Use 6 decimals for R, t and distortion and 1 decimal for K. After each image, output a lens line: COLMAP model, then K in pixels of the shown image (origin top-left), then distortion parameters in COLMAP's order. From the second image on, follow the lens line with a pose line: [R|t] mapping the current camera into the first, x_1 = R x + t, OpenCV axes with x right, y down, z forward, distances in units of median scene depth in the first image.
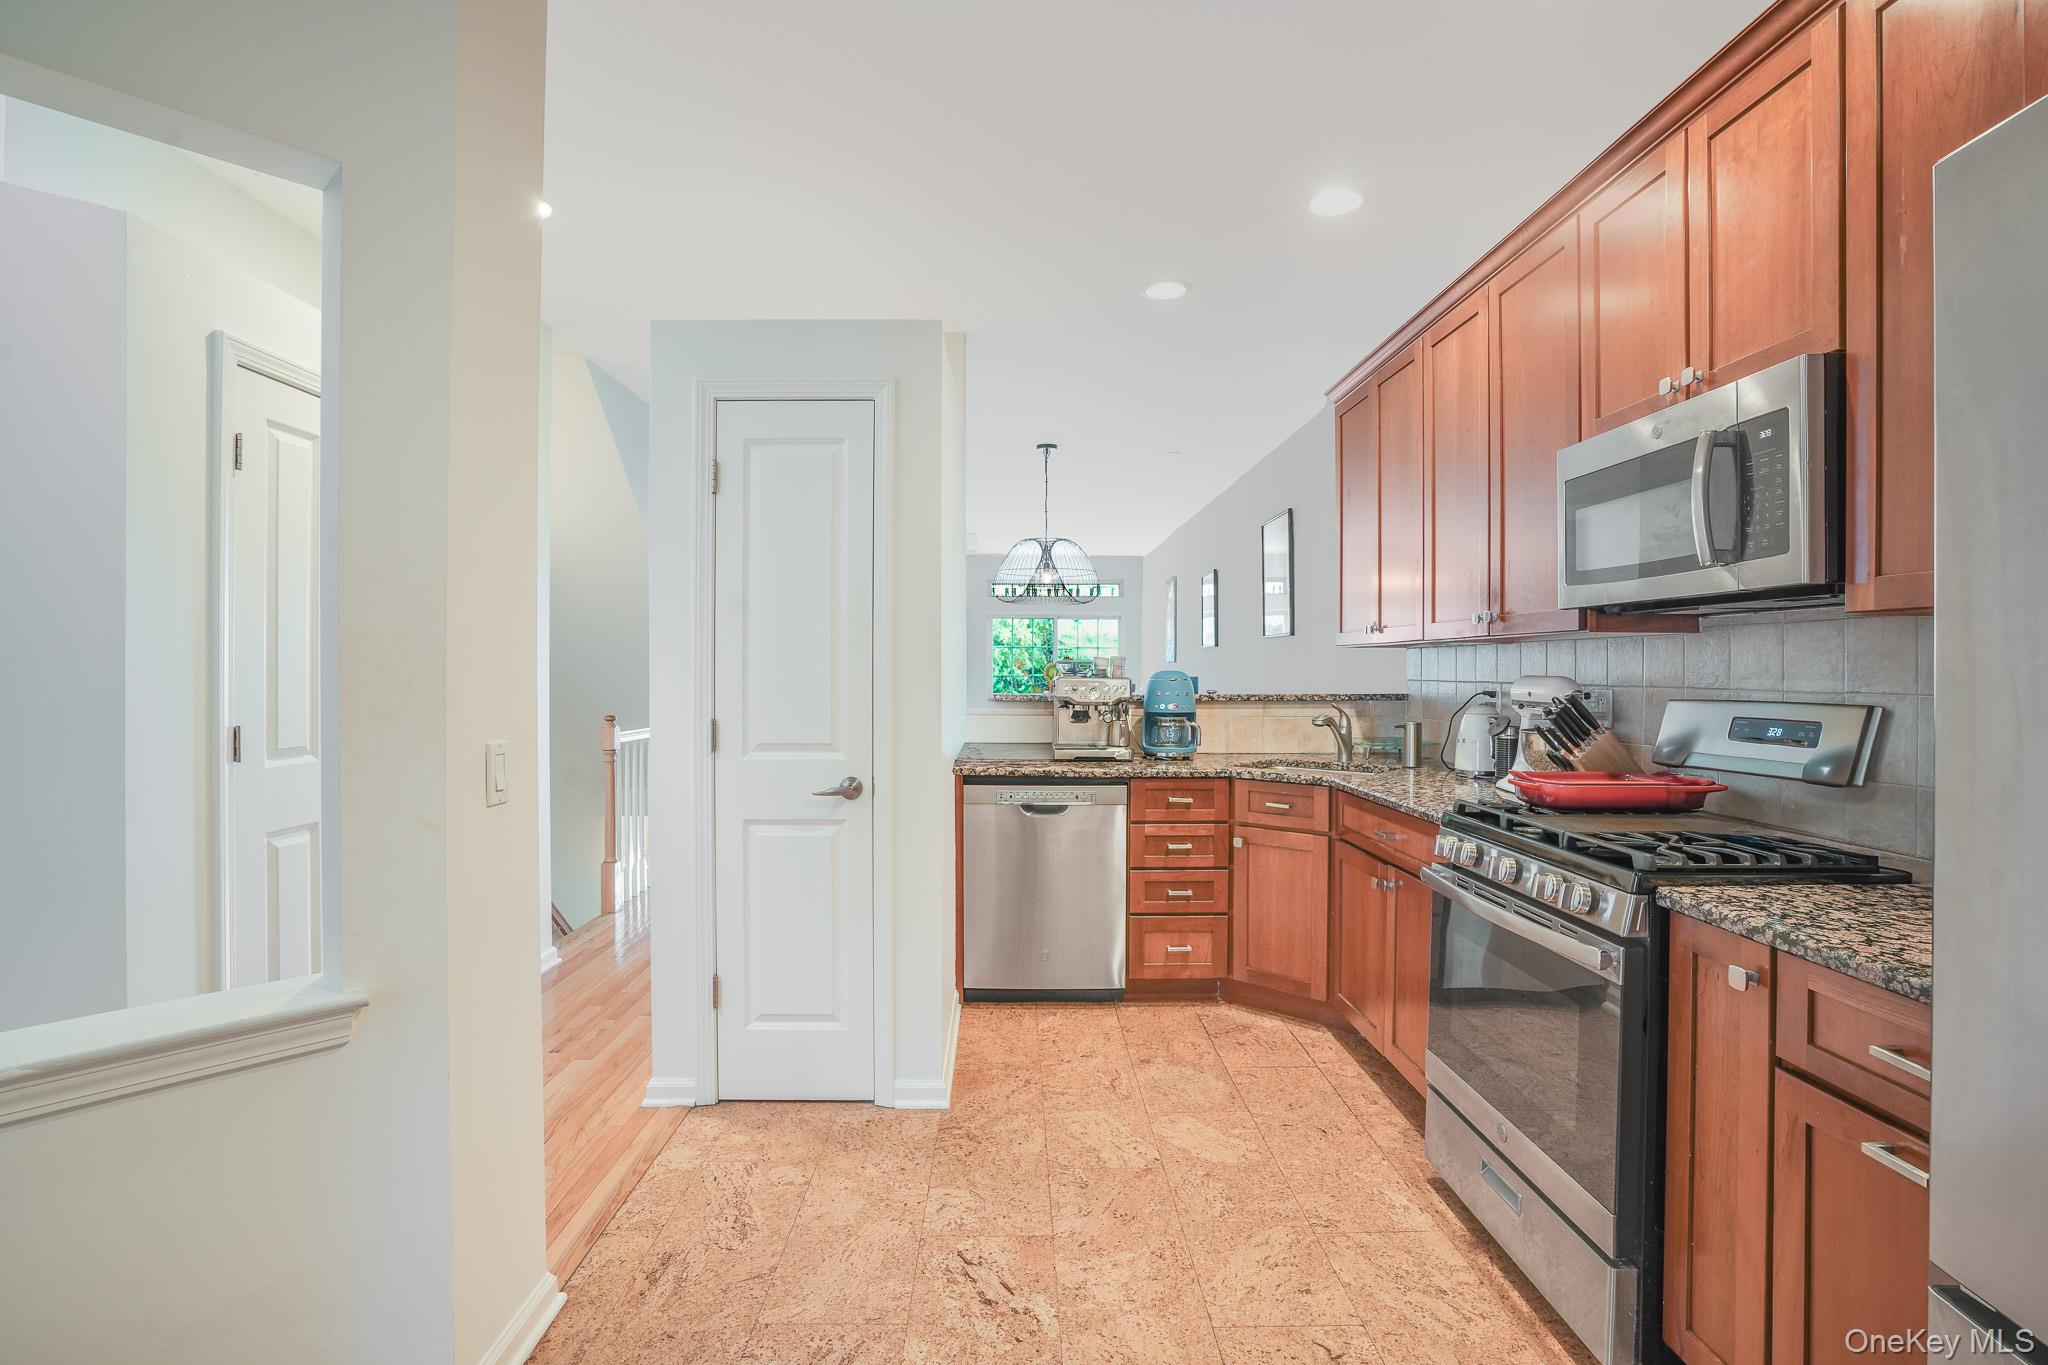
lens RADIAL K [[972.3, 0, 1024.0], [0, 972.3, 682.5], [0, 0, 1]] dist [-0.068332, 0.027805]
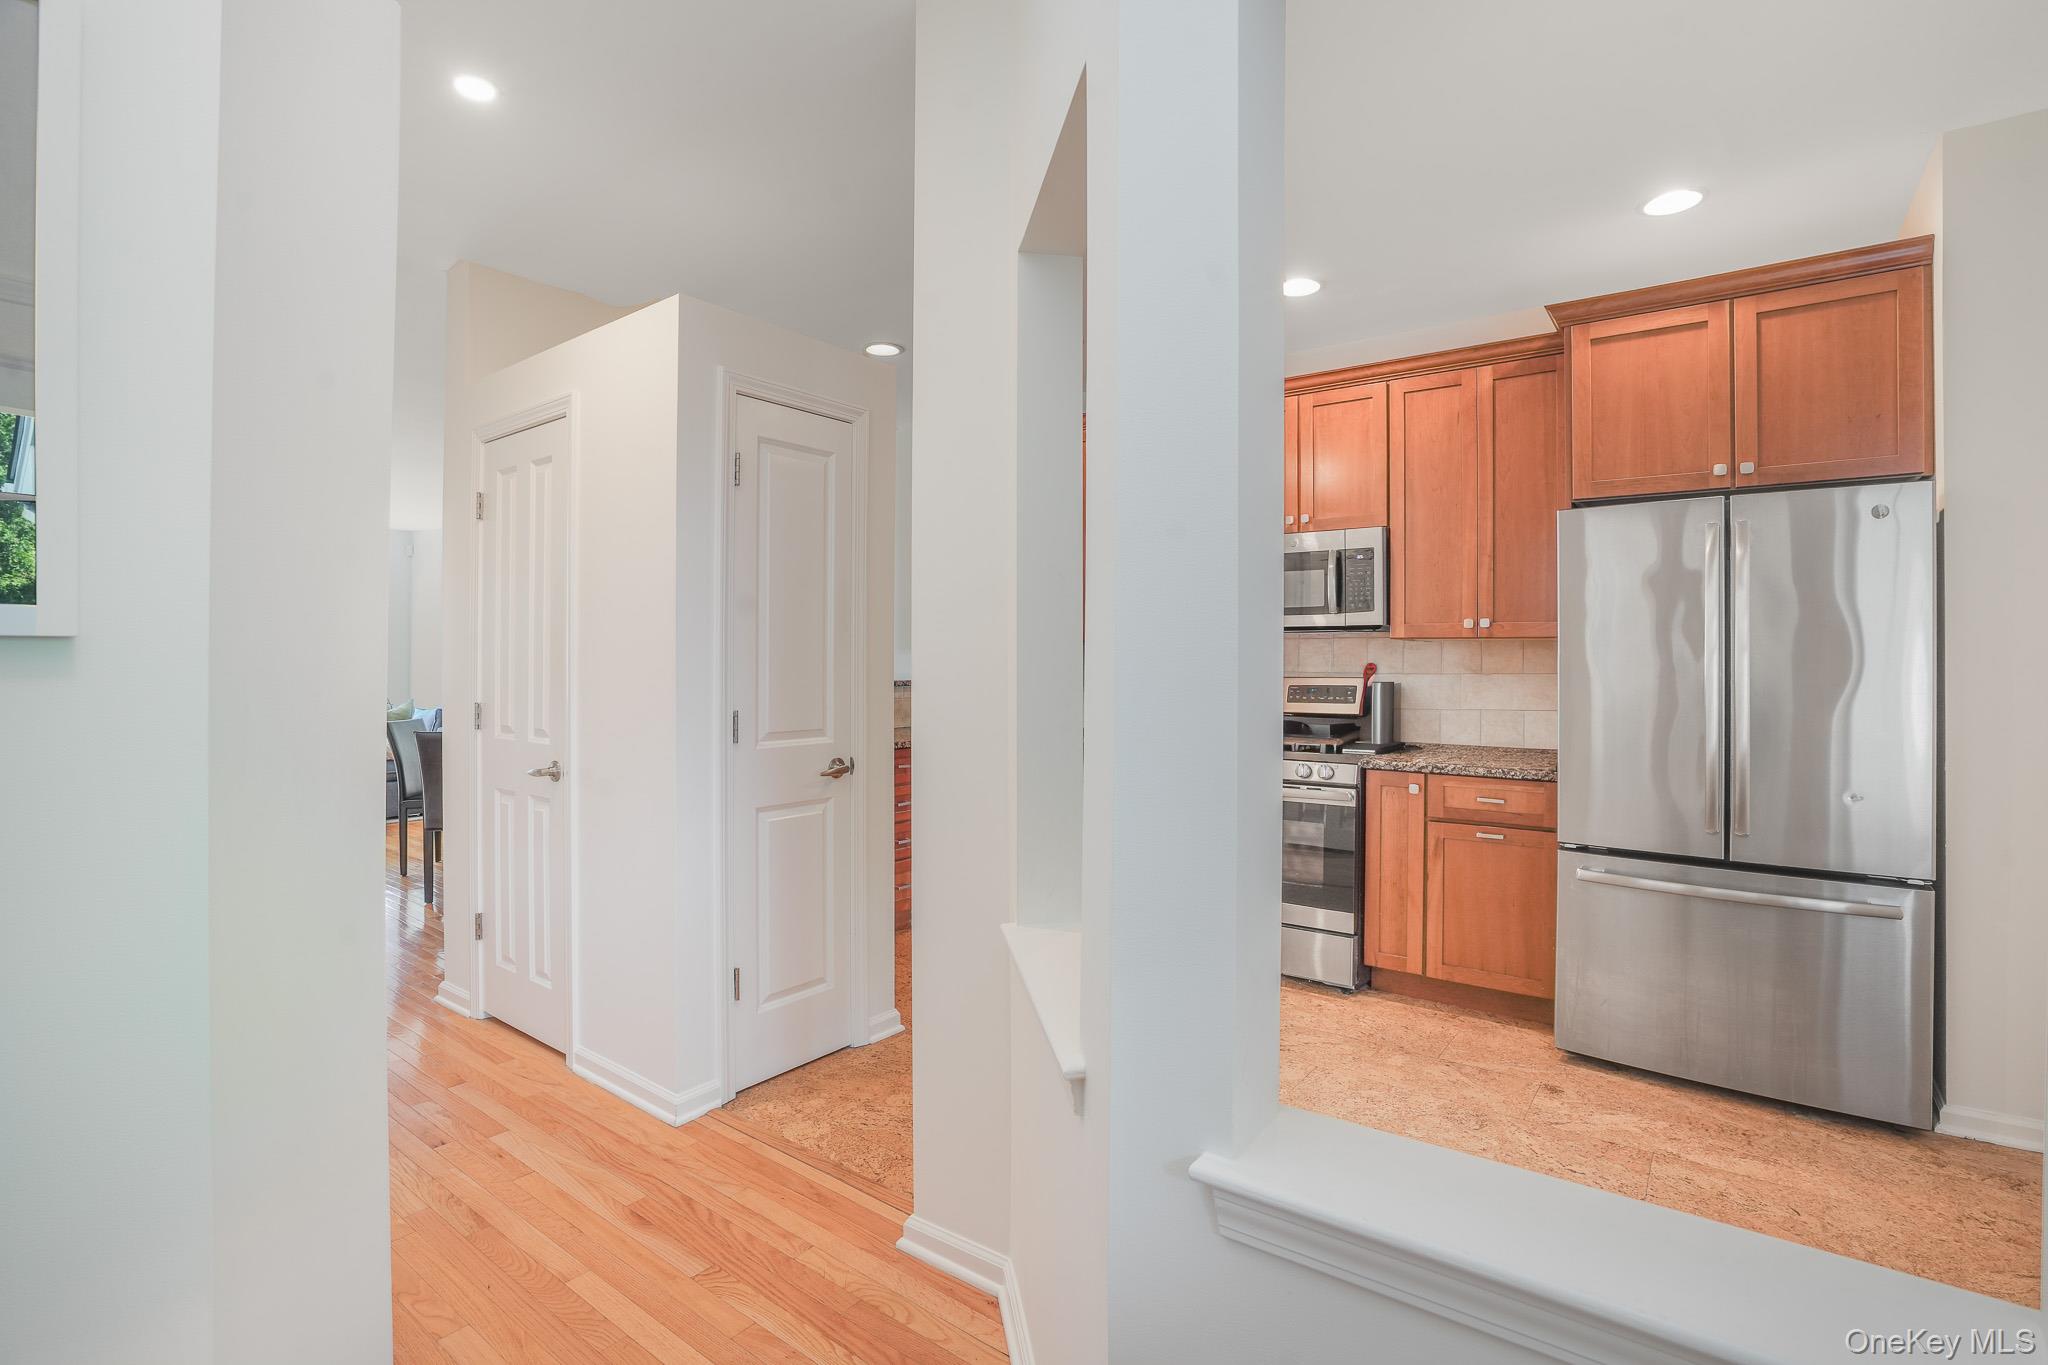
lens RADIAL K [[972.3, 0, 1024.0], [0, 972.3, 682.5], [0, 0, 1]] dist [-0.068332, 0.027805]
pose [[0.601393, -0.012542, 0.798855, -0.985019], [0.012304, 0.999904, 0.006435, 0.006529], [-0.798858, 0.005959, 0.601489, 0.166782]]
